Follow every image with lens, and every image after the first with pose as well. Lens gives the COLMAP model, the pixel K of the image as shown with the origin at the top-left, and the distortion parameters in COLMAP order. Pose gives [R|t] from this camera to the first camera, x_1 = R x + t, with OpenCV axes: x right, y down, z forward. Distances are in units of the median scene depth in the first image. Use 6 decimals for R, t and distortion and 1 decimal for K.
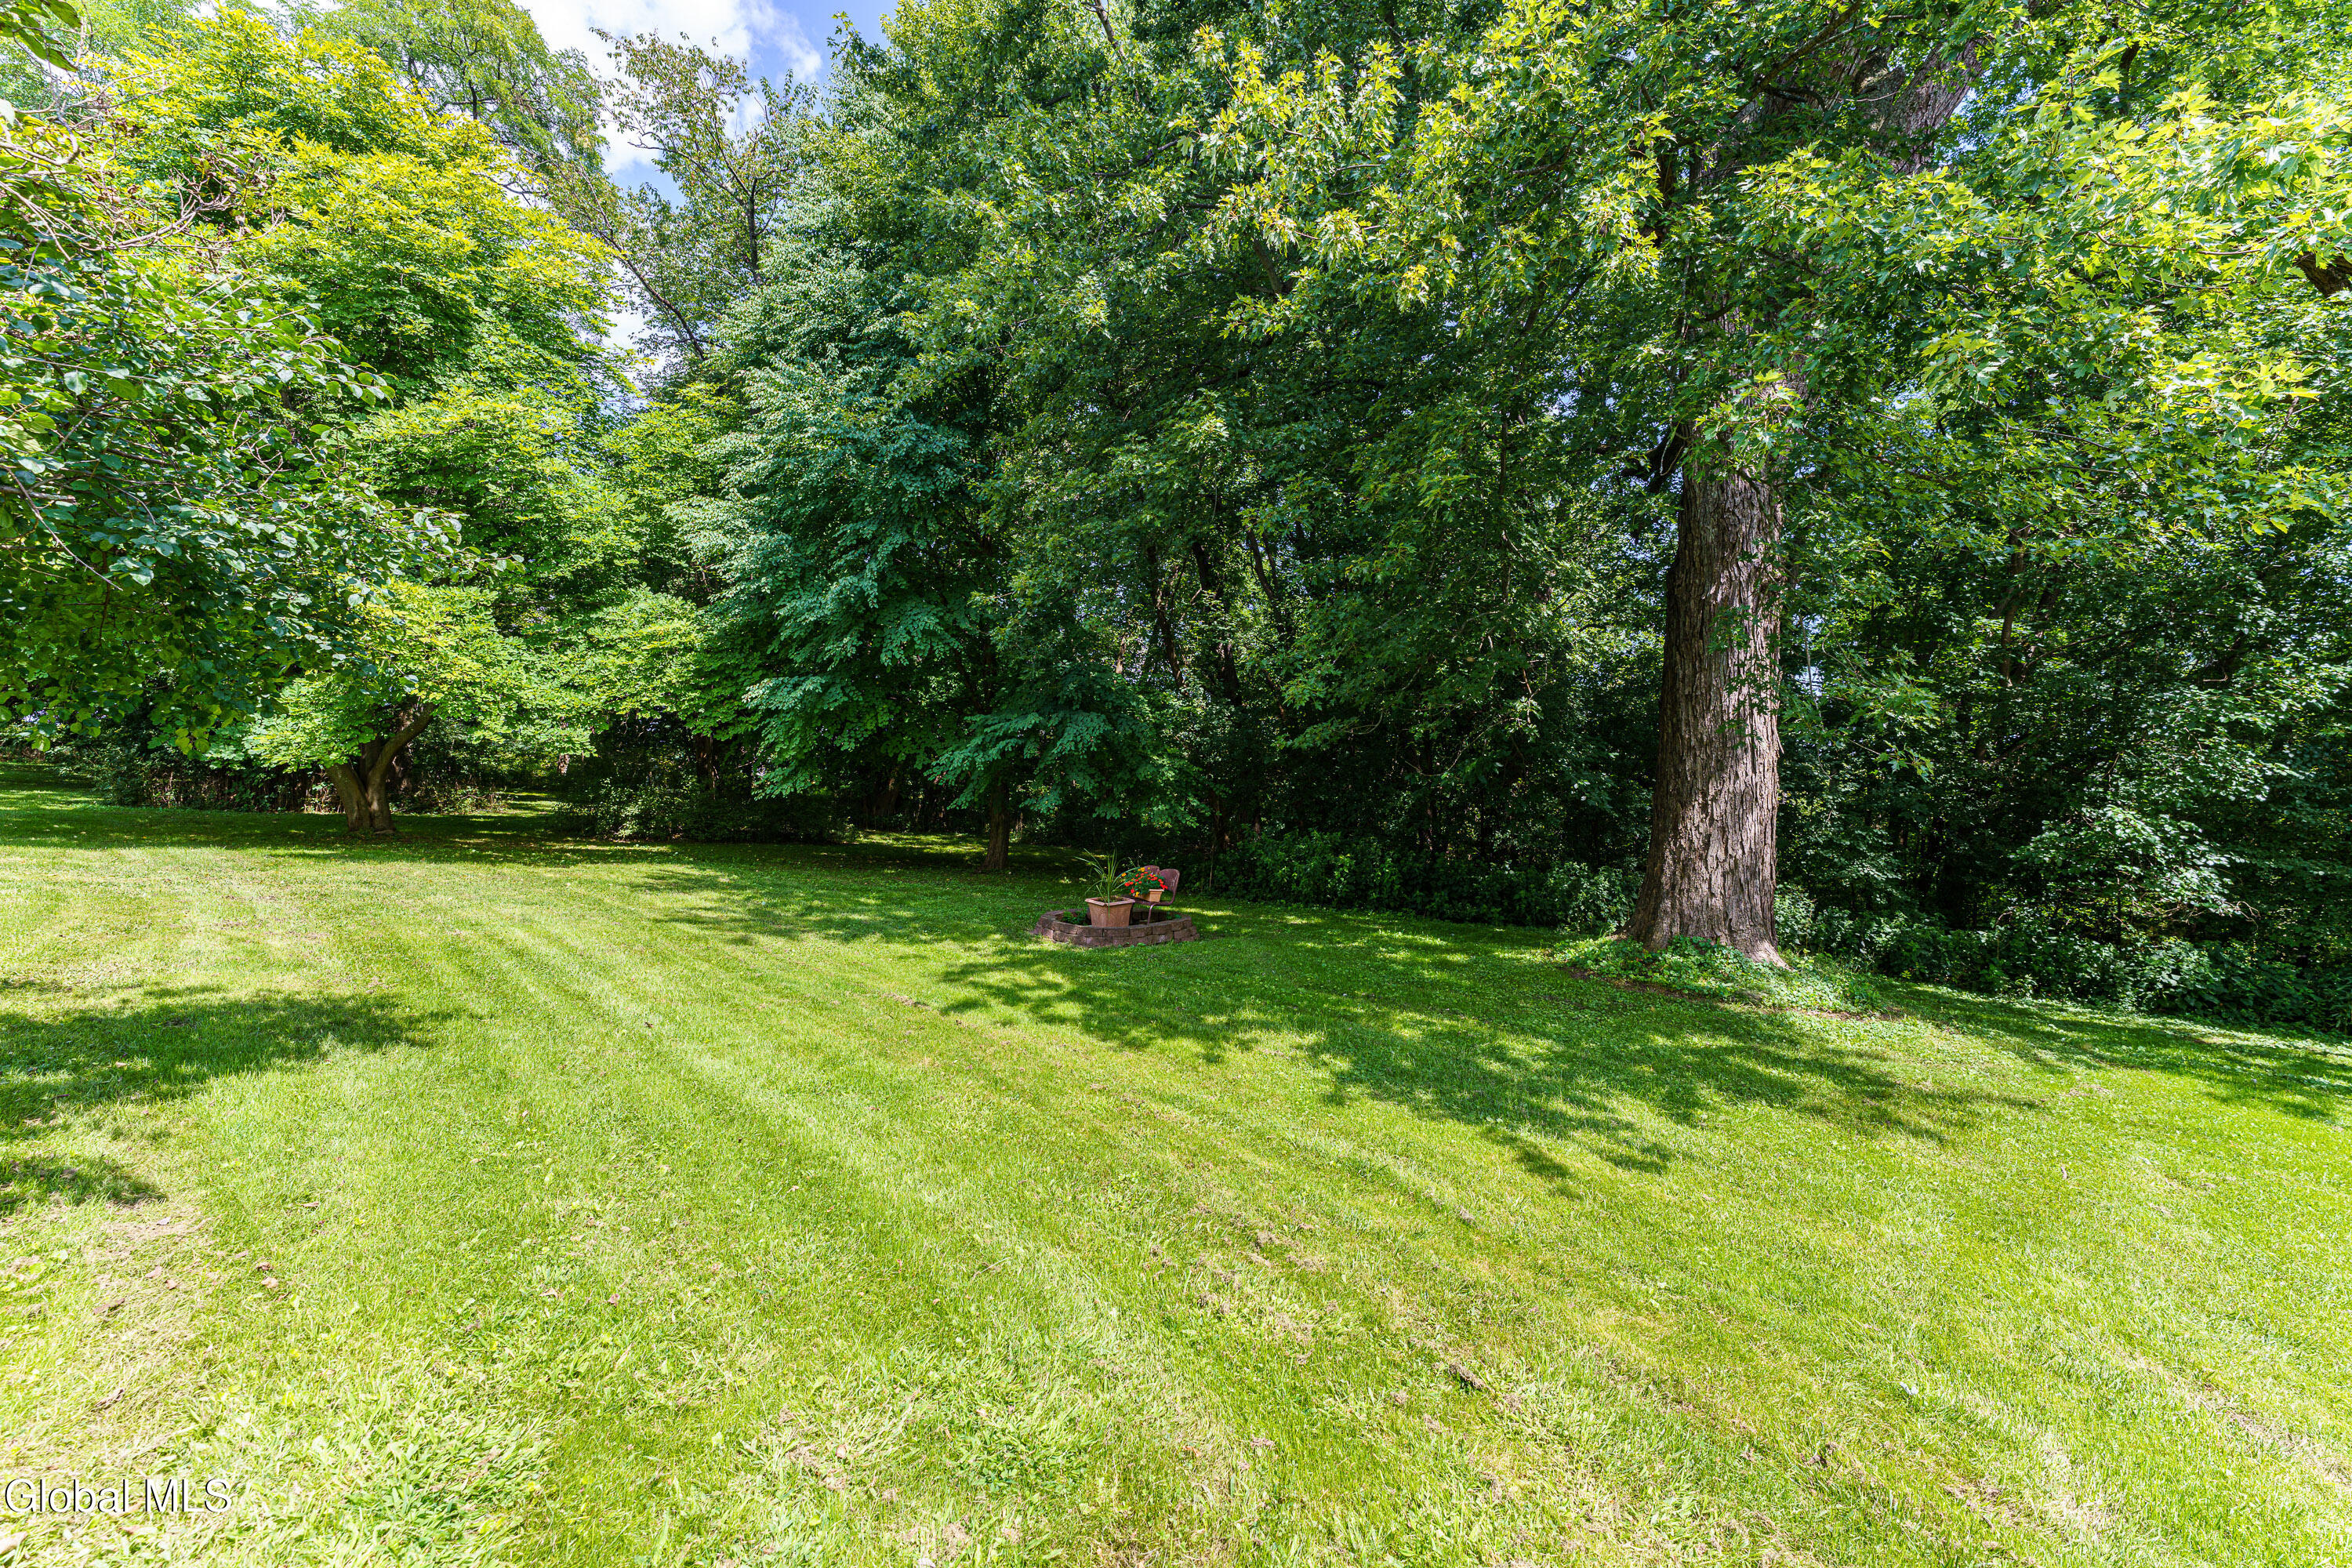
lens RADIAL K [[940.9, 0, 1174.2], [0, 940.9, 781.1], [0, 0, 1]] dist [-0.000098, 0.000305]
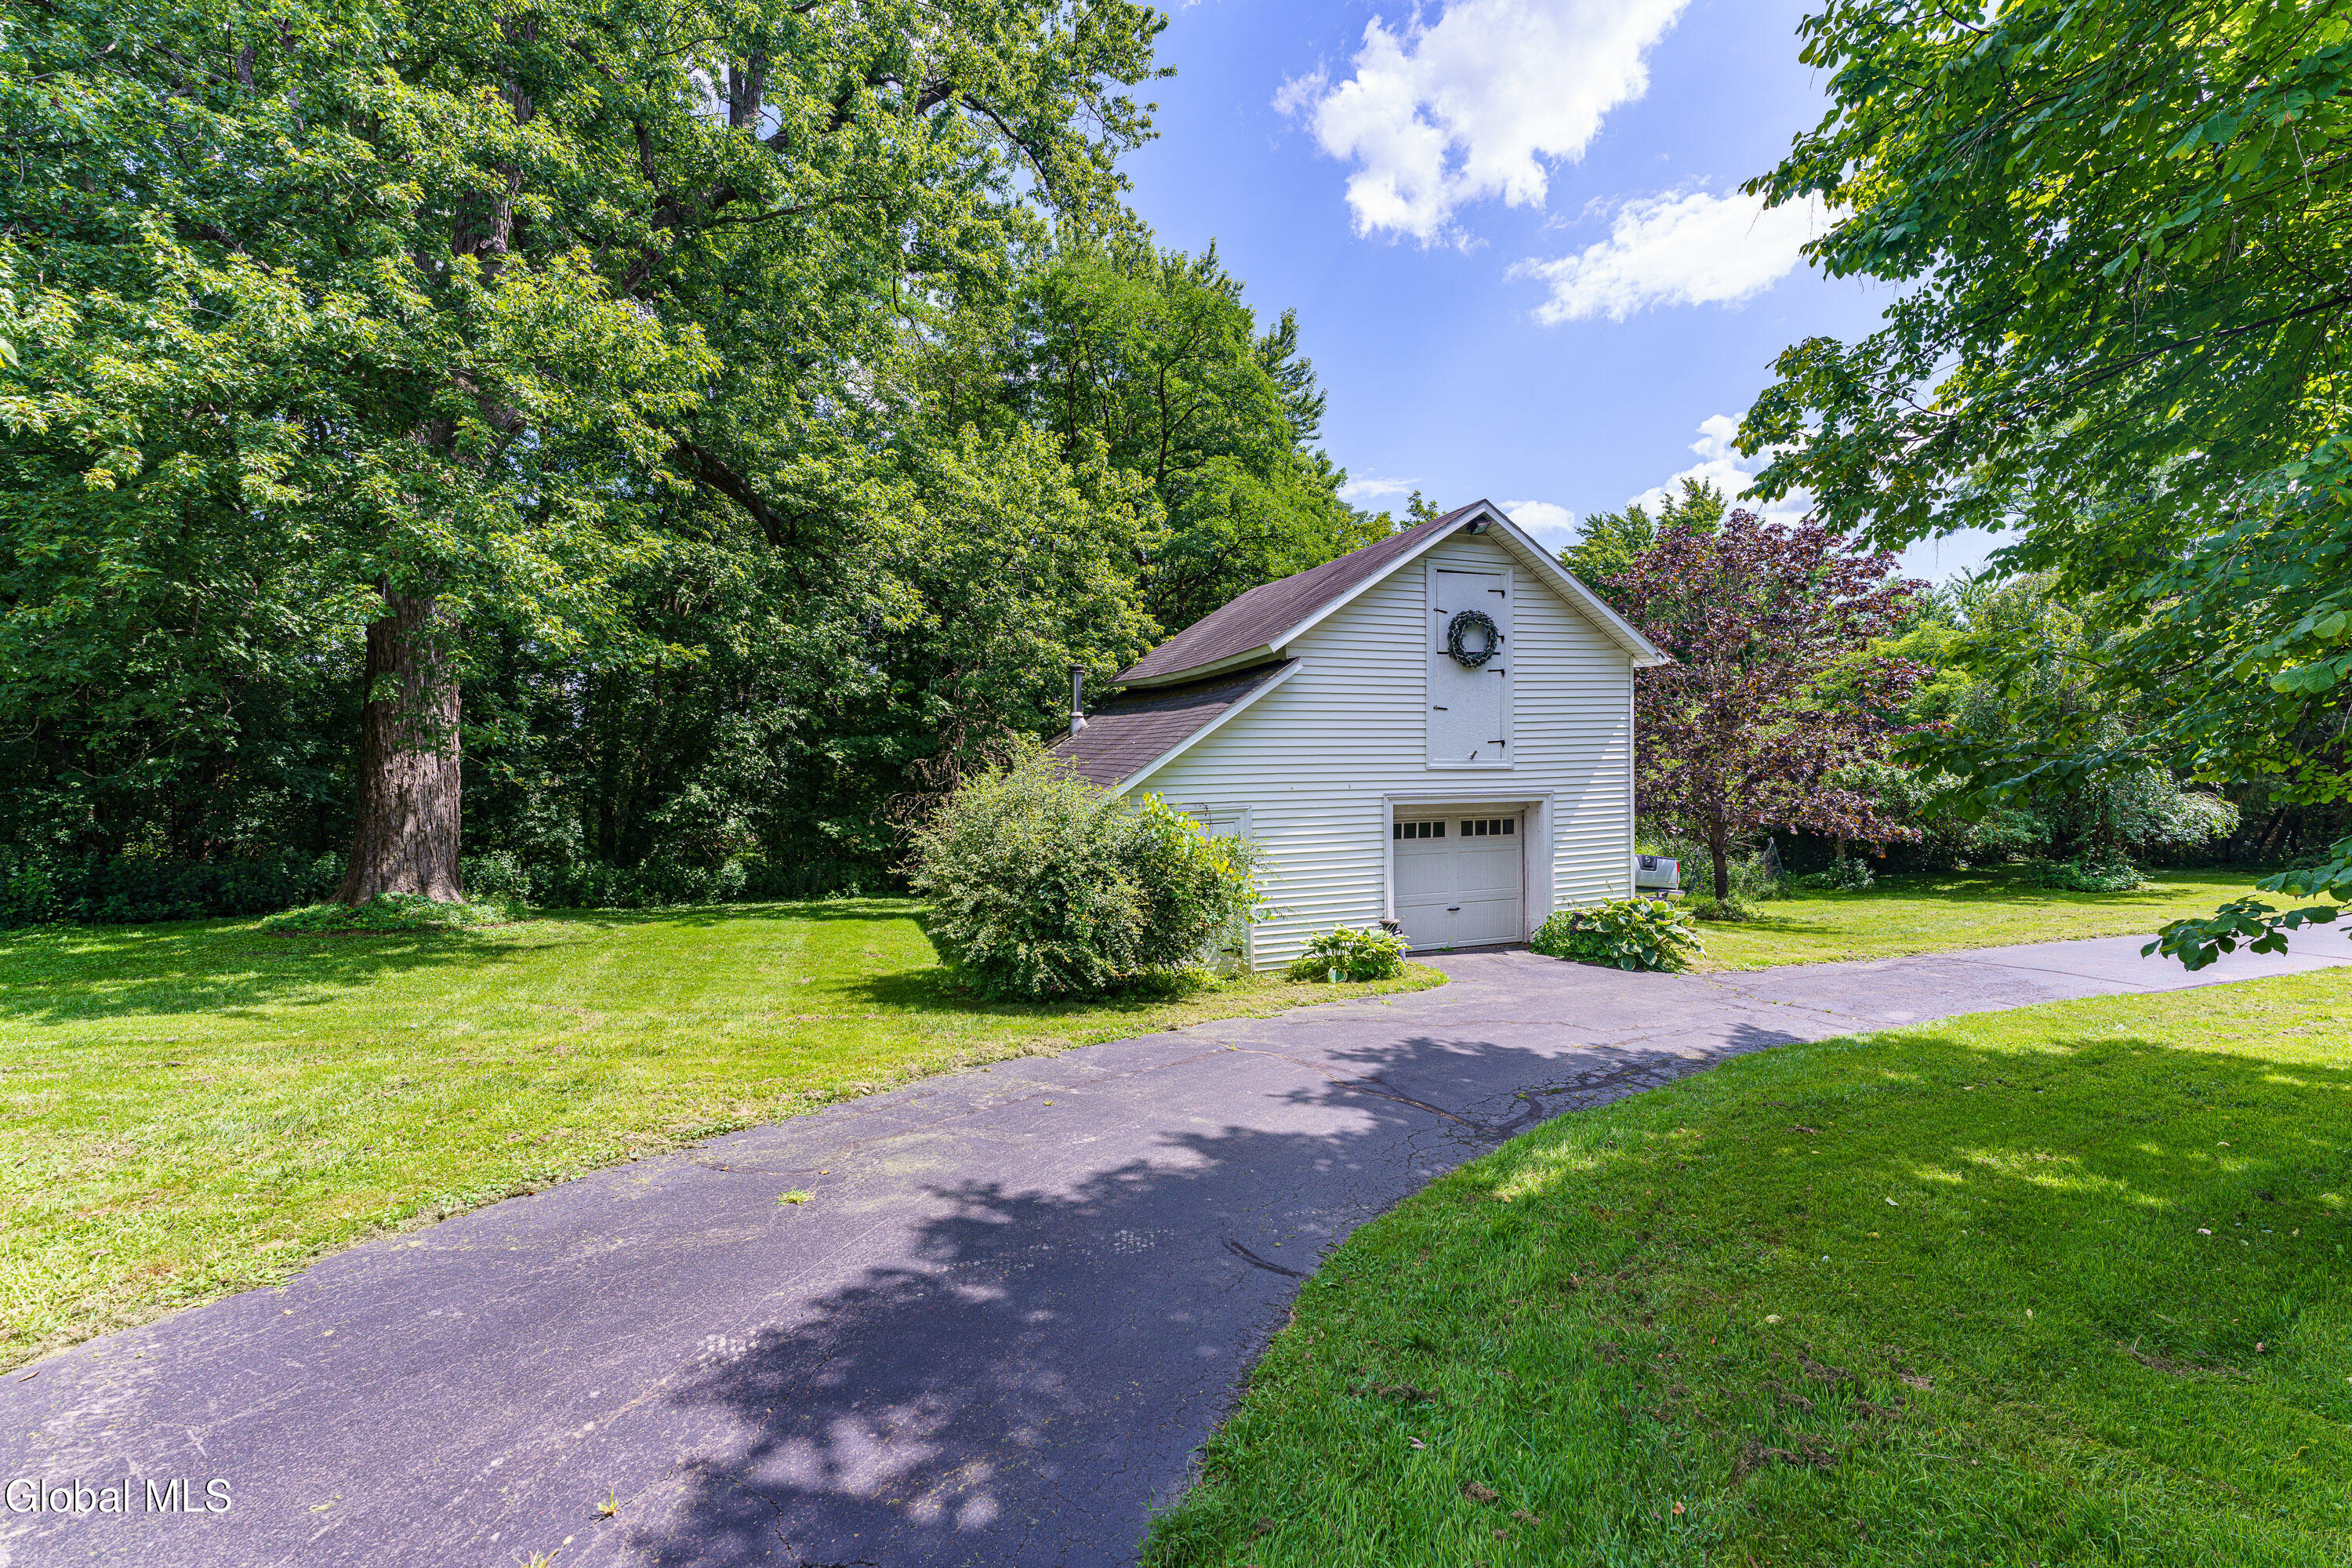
lens RADIAL K [[940.9, 0, 1170.7], [0, 940.9, 796.2], [0, 0, 1]] dist [-0.000098, 0.000305]
pose [[0.431517, -0.042862, 0.901086, -0.128106], [0.012781, 0.999061, 0.041401, -0.008765], [-0.902014, -0.006348, 0.431660, -0.399048]]
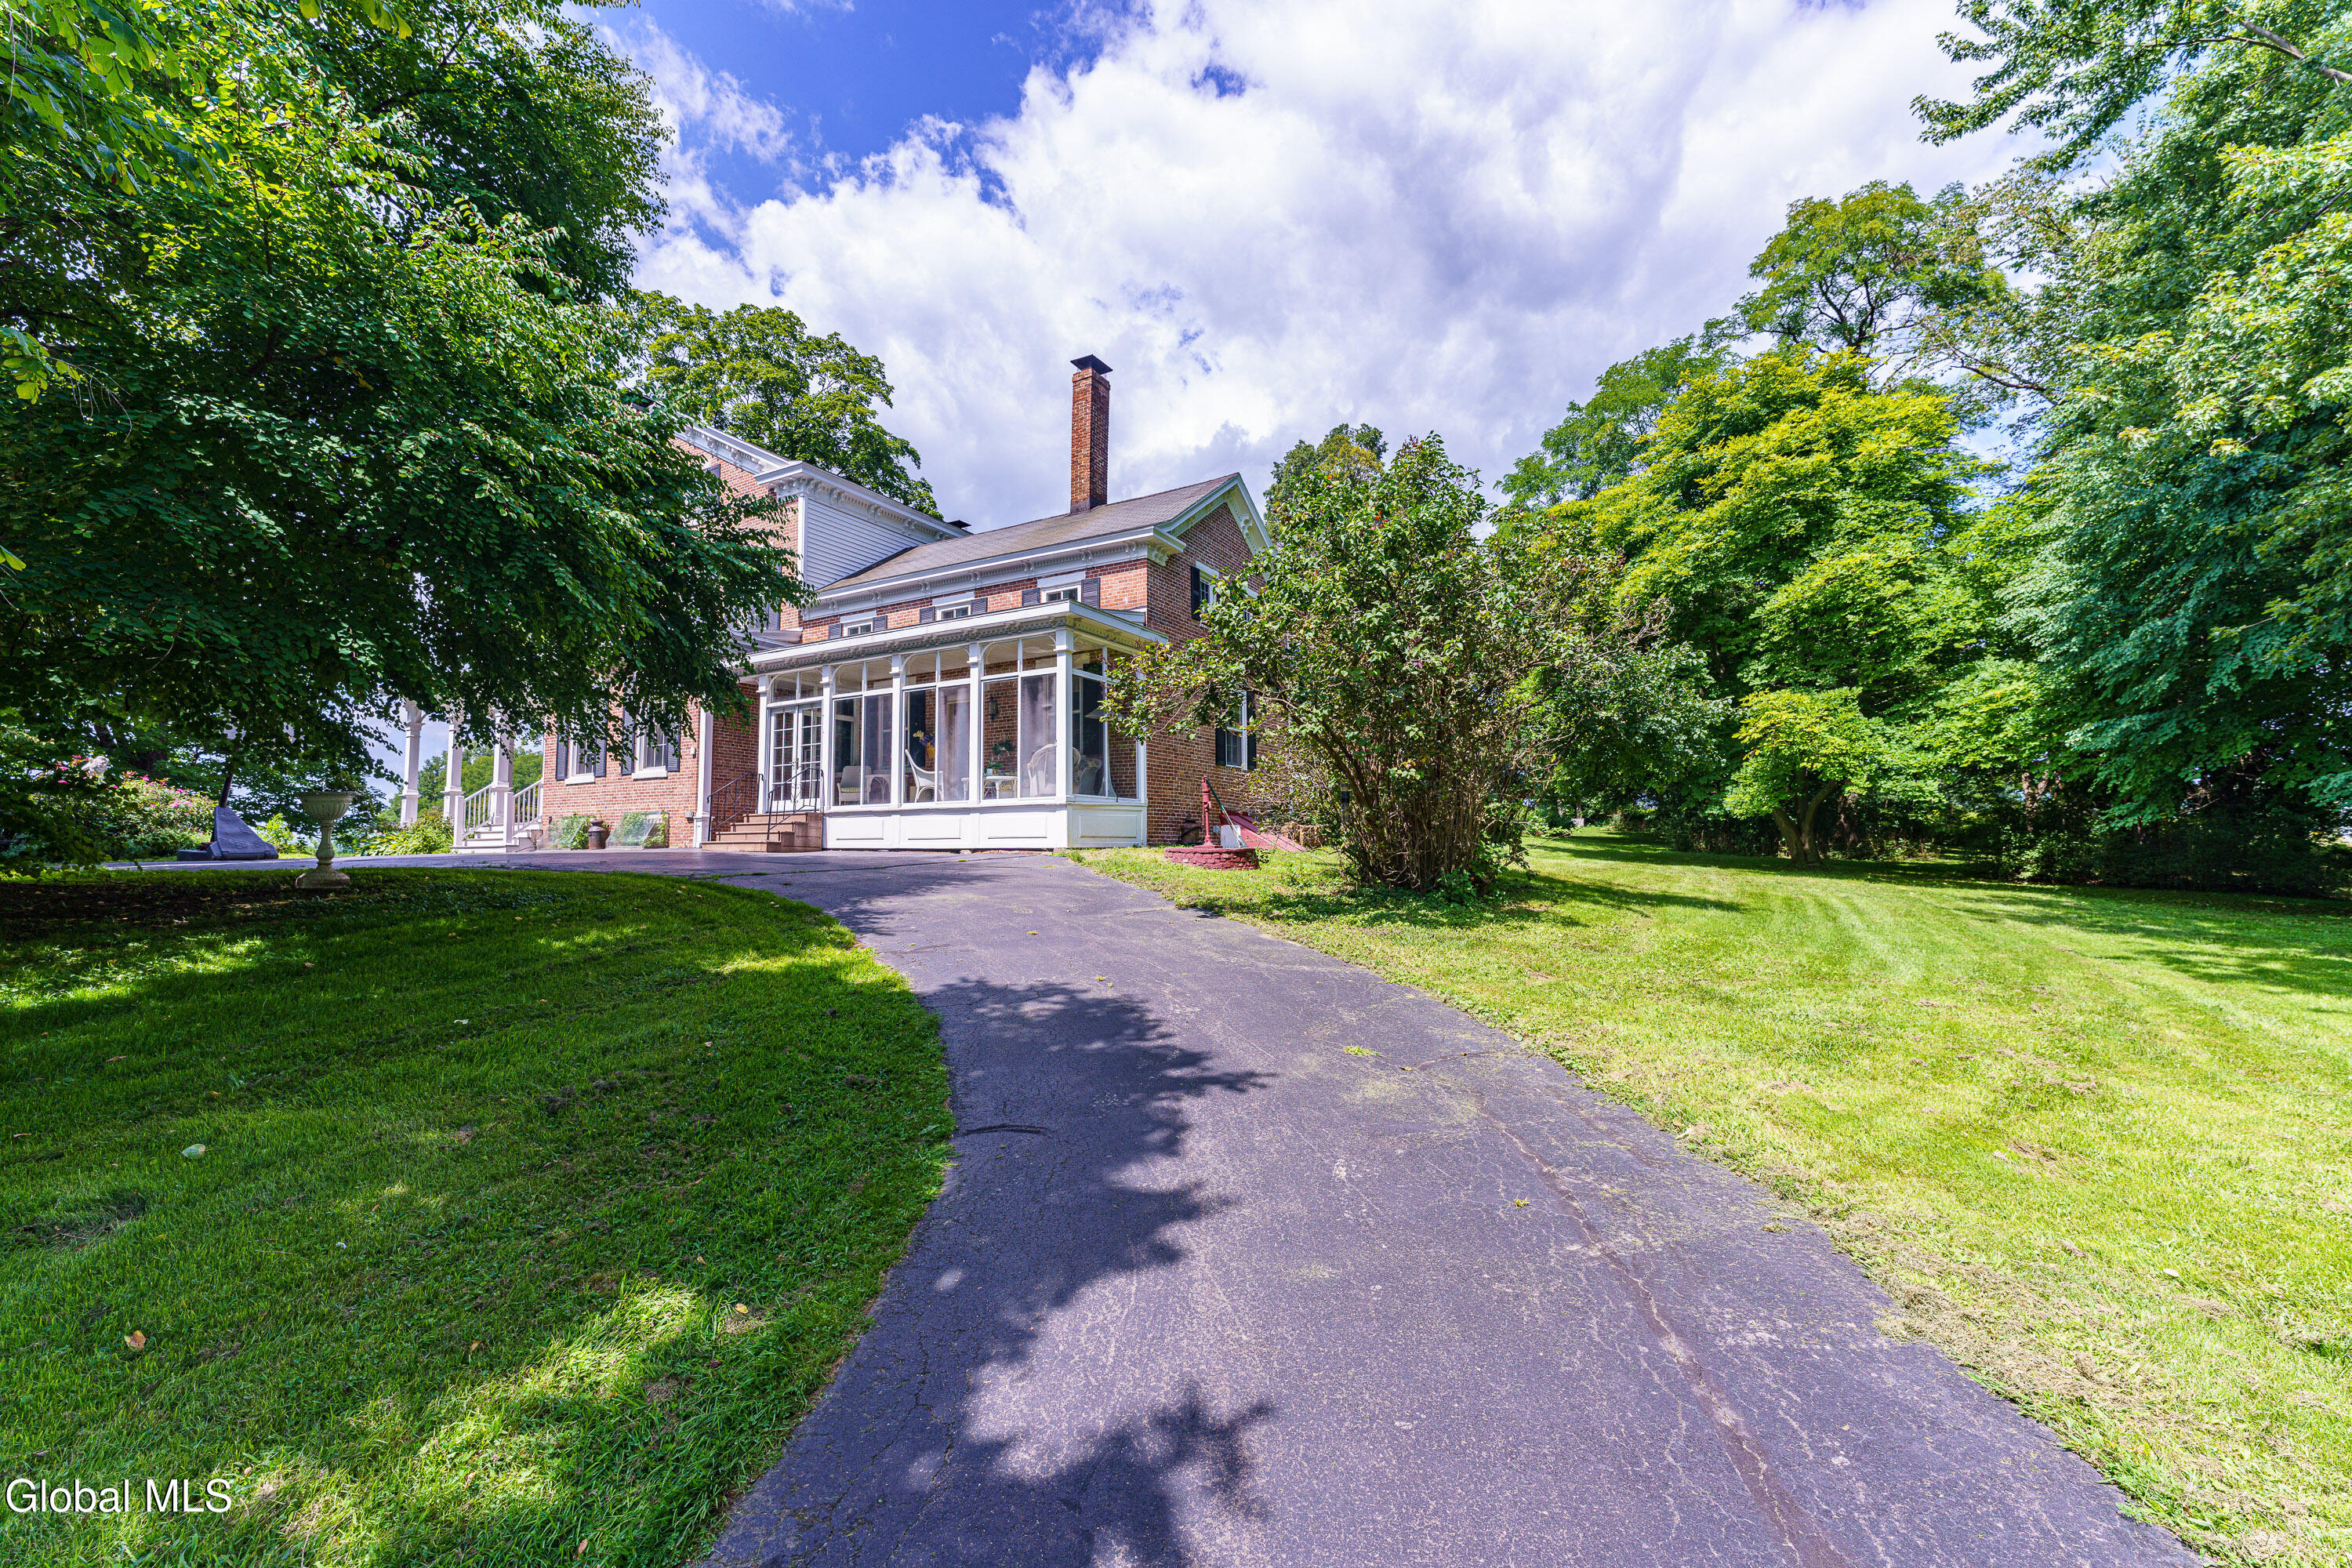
lens RADIAL K [[940.9, 0, 1166.6], [0, 940.9, 773.1], [0, 0, 1]] dist [-0.000098, 0.000305]
pose [[0.218450, -0.081981, -0.972398, 0.409996], [0.001797, 0.996497, -0.083609, 0.041877], [0.975847, 0.016517, 0.217832, -0.316592]]
